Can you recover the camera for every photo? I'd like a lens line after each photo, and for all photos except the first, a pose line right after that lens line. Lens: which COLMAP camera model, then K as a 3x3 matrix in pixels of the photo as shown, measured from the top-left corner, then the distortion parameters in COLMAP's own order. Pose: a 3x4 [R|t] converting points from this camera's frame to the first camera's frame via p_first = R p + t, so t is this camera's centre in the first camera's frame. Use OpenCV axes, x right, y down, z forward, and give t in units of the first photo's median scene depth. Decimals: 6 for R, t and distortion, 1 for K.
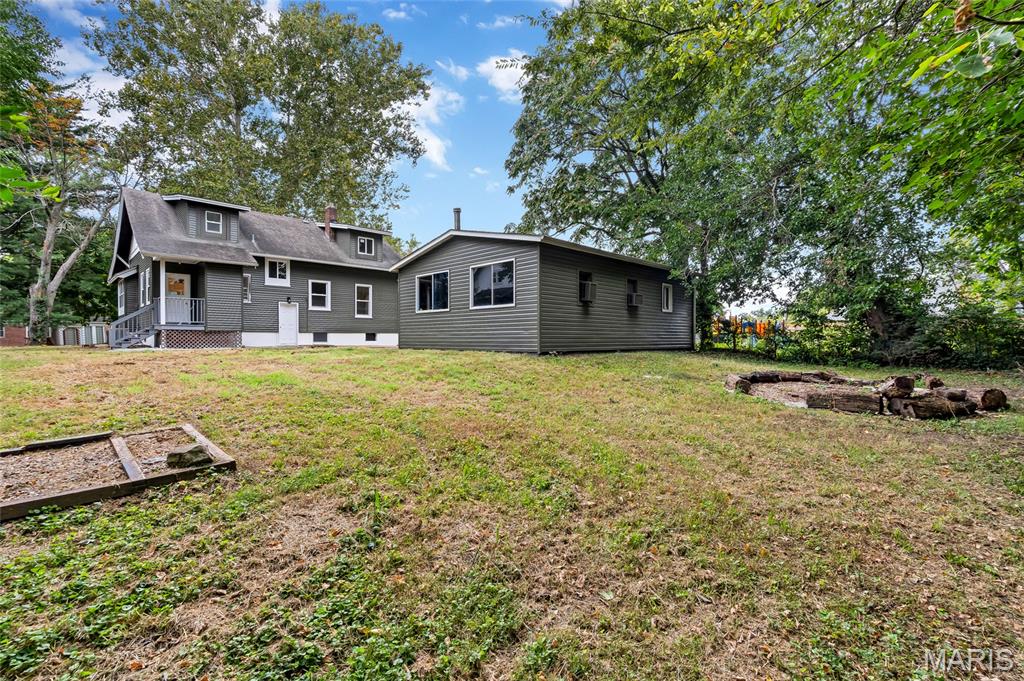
lens RADIAL K [[477.7, 0, 508.5], [0, 477.7, 340.2], [0, 0, 1]] dist [0.005152, 0.000516]
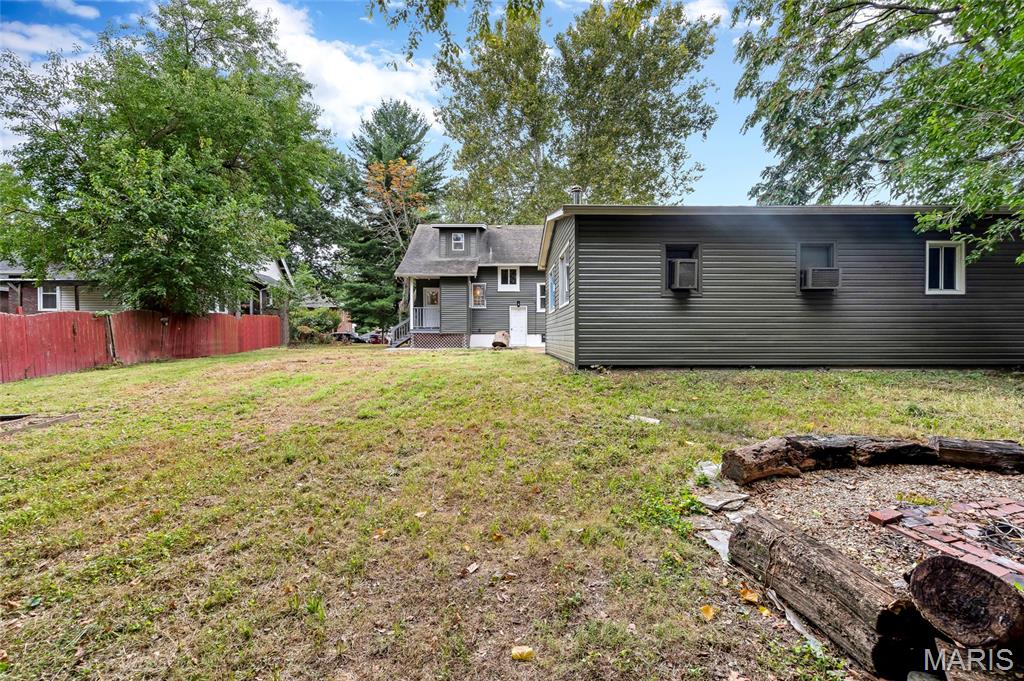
lens RADIAL K [[477.7, 0, 510.8], [0, 477.7, 339.1], [0, 0, 1]] dist [0.005152, 0.000516]
pose [[0.708530, 0.003238, -0.705673, 0.290025], [0.000564, 0.999987, 0.005155, -0.010623], [0.705681, -0.004051, 0.708519, 0.234512]]
